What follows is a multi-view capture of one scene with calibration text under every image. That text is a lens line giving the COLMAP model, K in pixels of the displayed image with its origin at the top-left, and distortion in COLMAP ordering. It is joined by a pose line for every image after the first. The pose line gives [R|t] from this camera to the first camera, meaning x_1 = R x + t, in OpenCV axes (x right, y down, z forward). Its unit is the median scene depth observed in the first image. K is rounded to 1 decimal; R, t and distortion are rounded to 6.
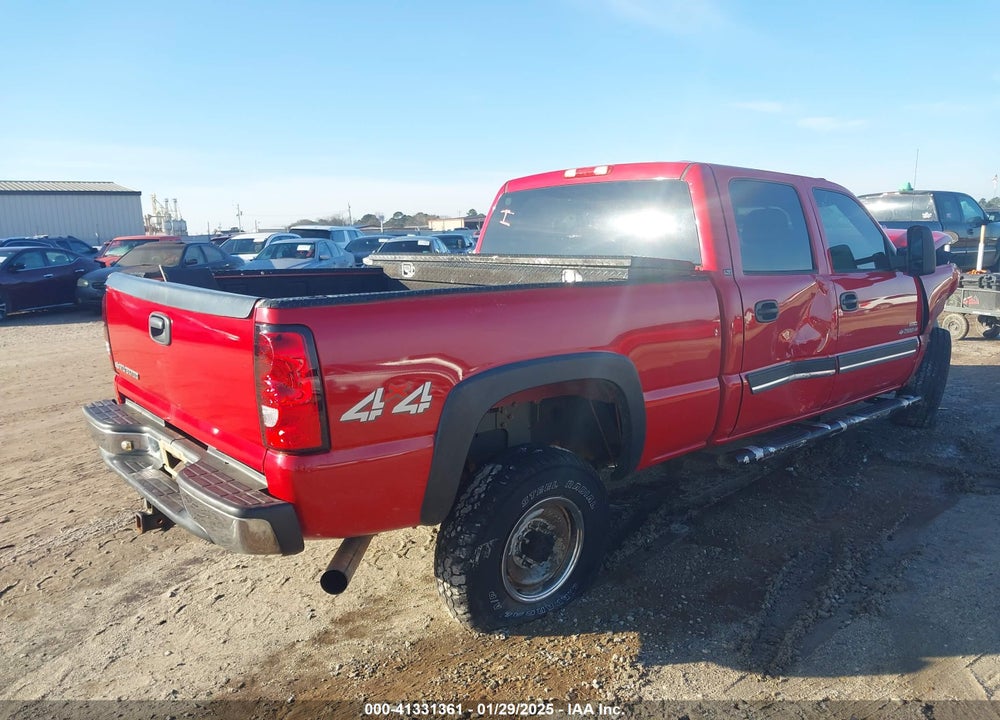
lens RADIAL K [[717.2, 0, 500.0], [0, 717.2, 360.0], [0, 0, 1]] dist [0.026241, -0.009695]
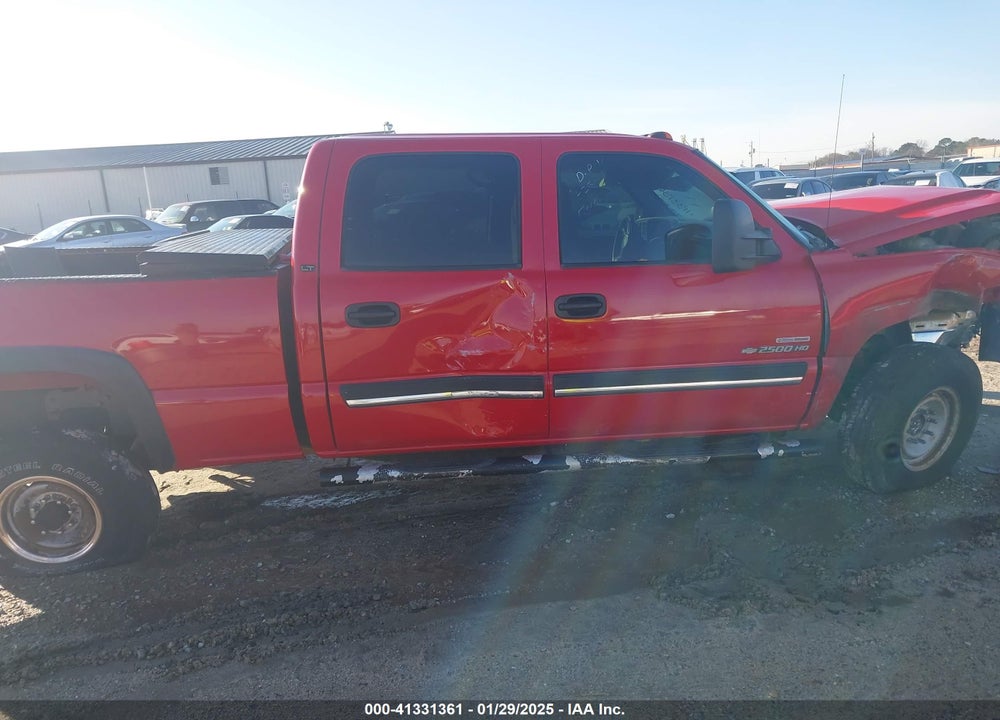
lens RADIAL K [[717.2, 0, 500.0], [0, 717.2, 360.0], [0, 0, 1]] dist [0.026241, -0.009695]
pose [[0.818822, 0.109370, -0.563532, 0.948540], [-0.064333, 0.992982, 0.099239, -0.103630], [0.570431, -0.045005, 0.820112, 0.375990]]
